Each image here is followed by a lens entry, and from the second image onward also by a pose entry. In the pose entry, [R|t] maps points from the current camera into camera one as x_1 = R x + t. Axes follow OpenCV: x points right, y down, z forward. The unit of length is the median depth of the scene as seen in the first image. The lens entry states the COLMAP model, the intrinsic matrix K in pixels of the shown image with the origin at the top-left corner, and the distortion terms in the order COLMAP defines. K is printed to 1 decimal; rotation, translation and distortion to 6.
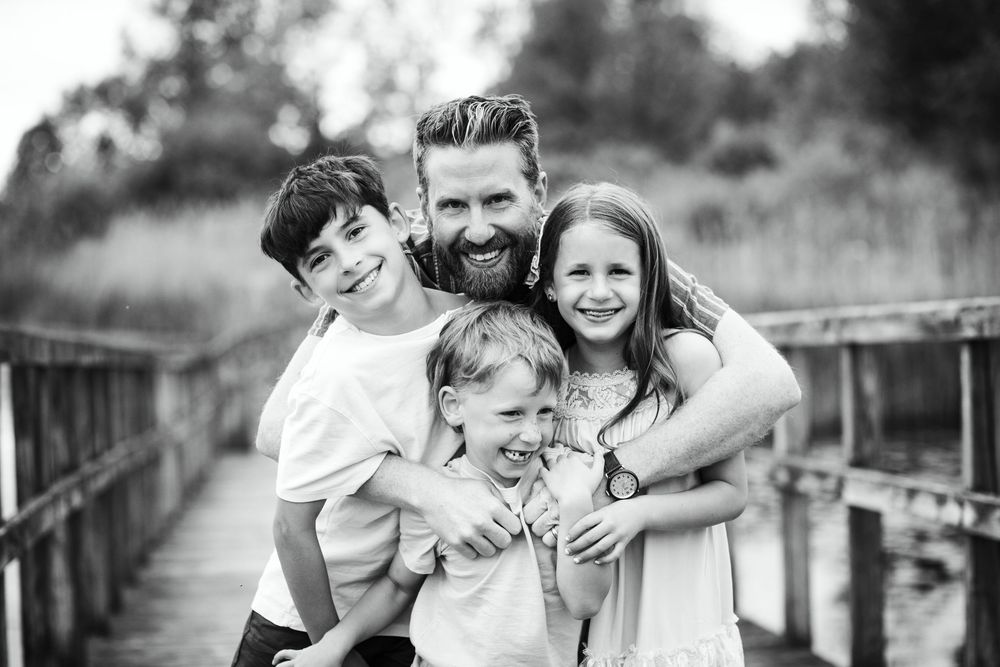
lens RADIAL K [[2366.8, 0, 497.8], [0, 2366.8, 338.7], [0, 0, 1]] dist [-0.099475, 0.000000]
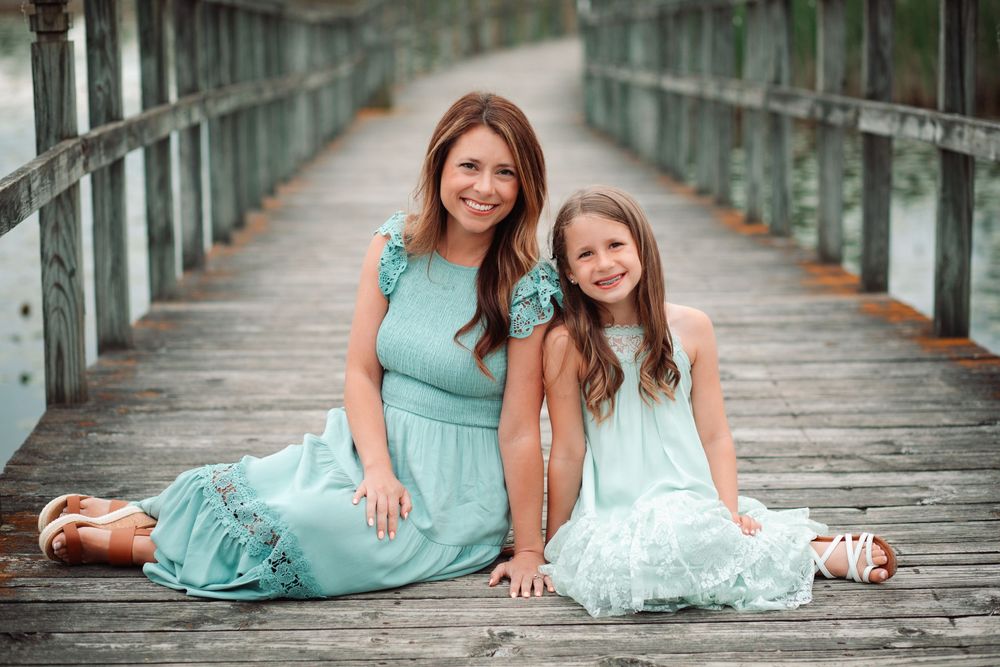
lens RADIAL K [[2366.8, 0, 497.0], [0, 2366.8, 338.9], [0, 0, 1]] dist [-0.099475, 0.000000]
pose [[0.997249, 0.030021, -0.067777, 0.039033], [-0.020707, 0.990744, 0.134154, 0.014779], [0.071177, -0.132381, 0.988640, -0.114409]]
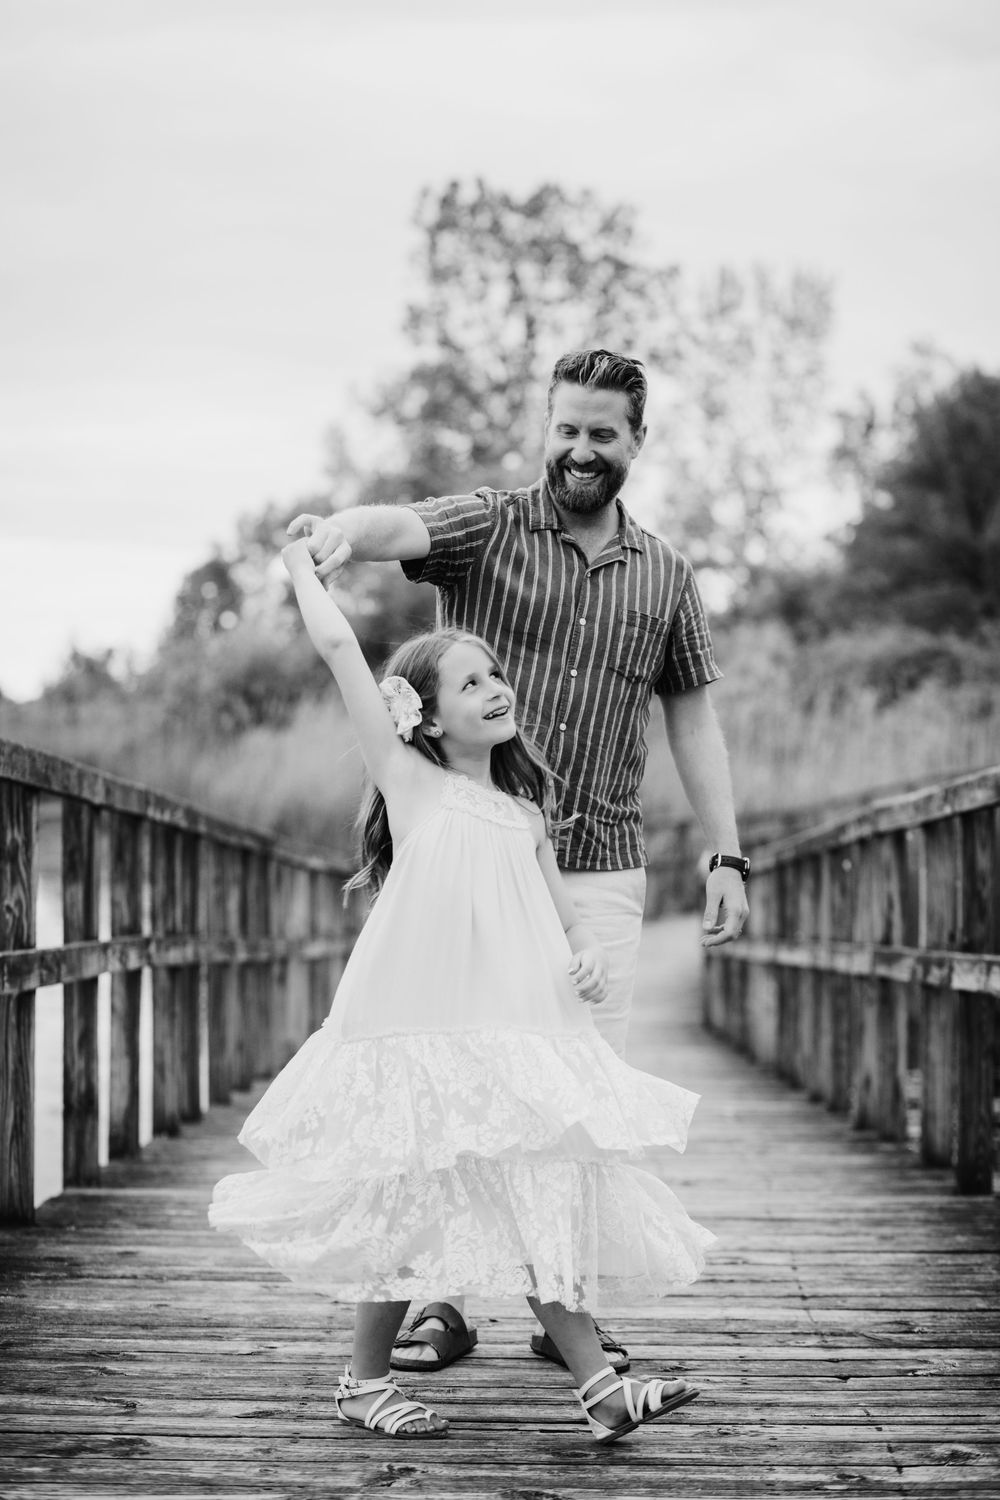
lens RADIAL K [[3550.3, 0, 503.7], [0, 3550.3, 743.1], [0, 0, 1]] dist [-0.099475, 0.000000]
pose [[0.993404, 0.035122, -0.109153, 0.089604], [-0.039943, 0.998307, -0.042293, 0.029107], [0.107483, 0.046374, 0.993125, -0.287005]]
